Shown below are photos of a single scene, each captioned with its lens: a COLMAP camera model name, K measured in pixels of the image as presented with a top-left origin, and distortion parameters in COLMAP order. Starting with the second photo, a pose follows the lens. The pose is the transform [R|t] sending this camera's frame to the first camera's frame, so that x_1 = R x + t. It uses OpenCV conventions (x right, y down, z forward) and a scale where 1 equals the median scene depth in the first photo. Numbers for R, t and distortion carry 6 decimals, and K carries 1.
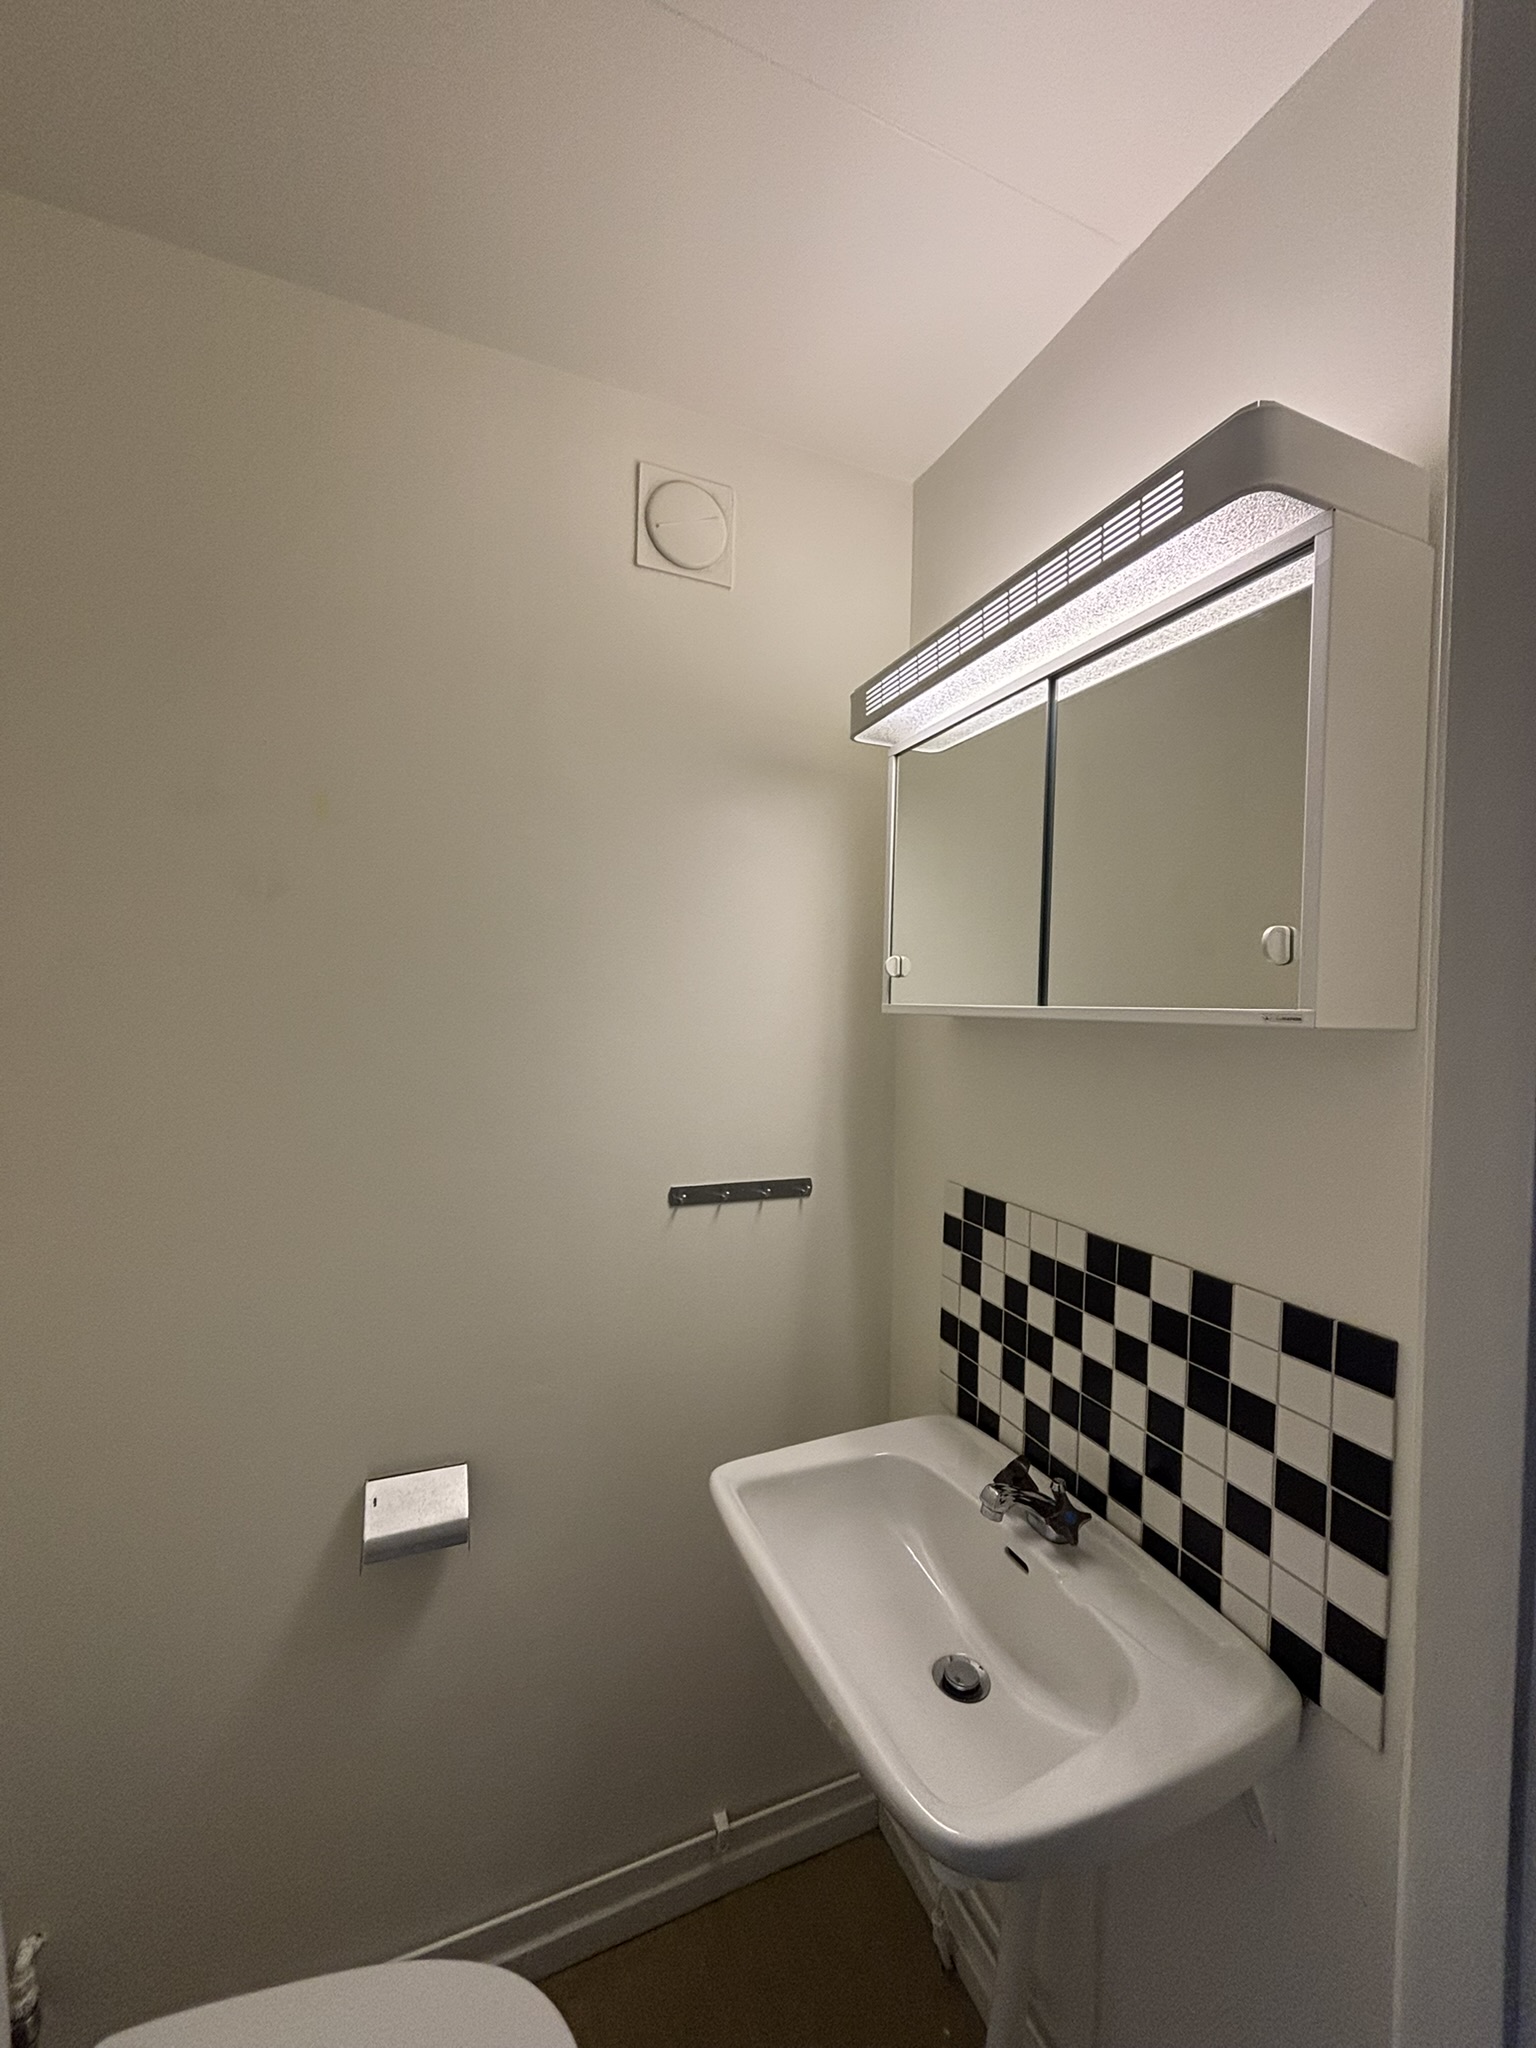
lens RADIAL K [[826.0, 0, 773.3], [0, 826.0, 1021.5], [0, 0, 1]] dist [-0.000149, 0.001335]
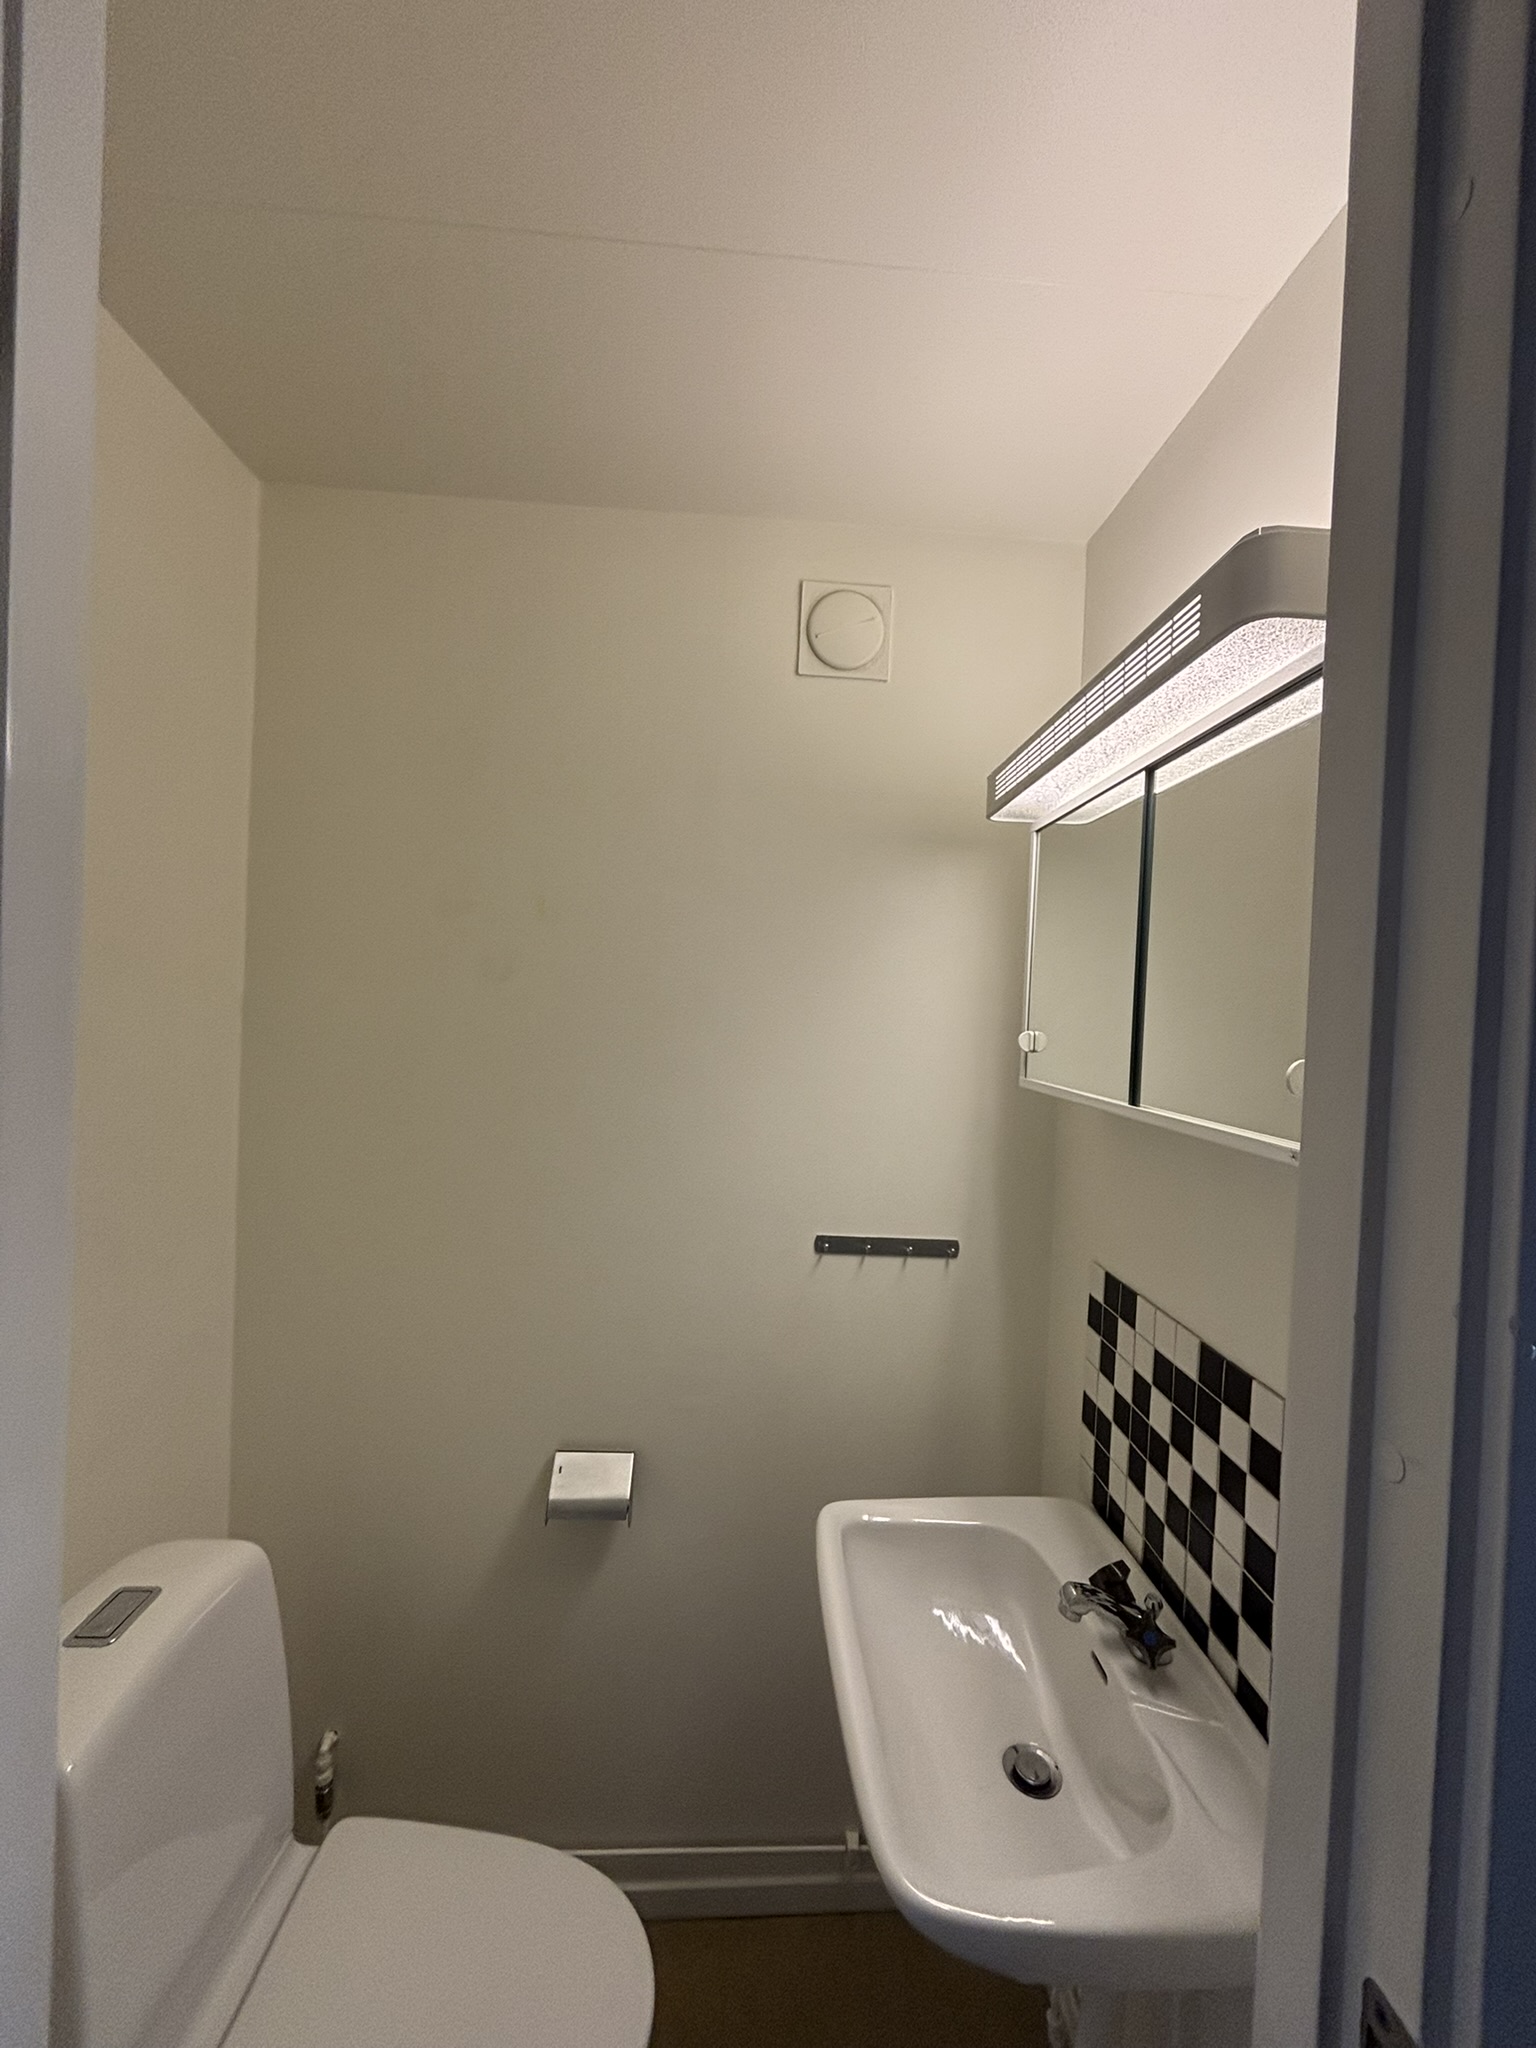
lens RADIAL K [[826.0, 0, 772.2], [0, 826.0, 1023.6], [0, 0, 1]] dist [-0.000149, 0.001335]
pose [[0.938304, 0.022868, -0.345055, 0.220088], [-0.027114, 0.999604, -0.007483, -0.080426], [0.344748, 0.016377, 0.938553, -0.055289]]
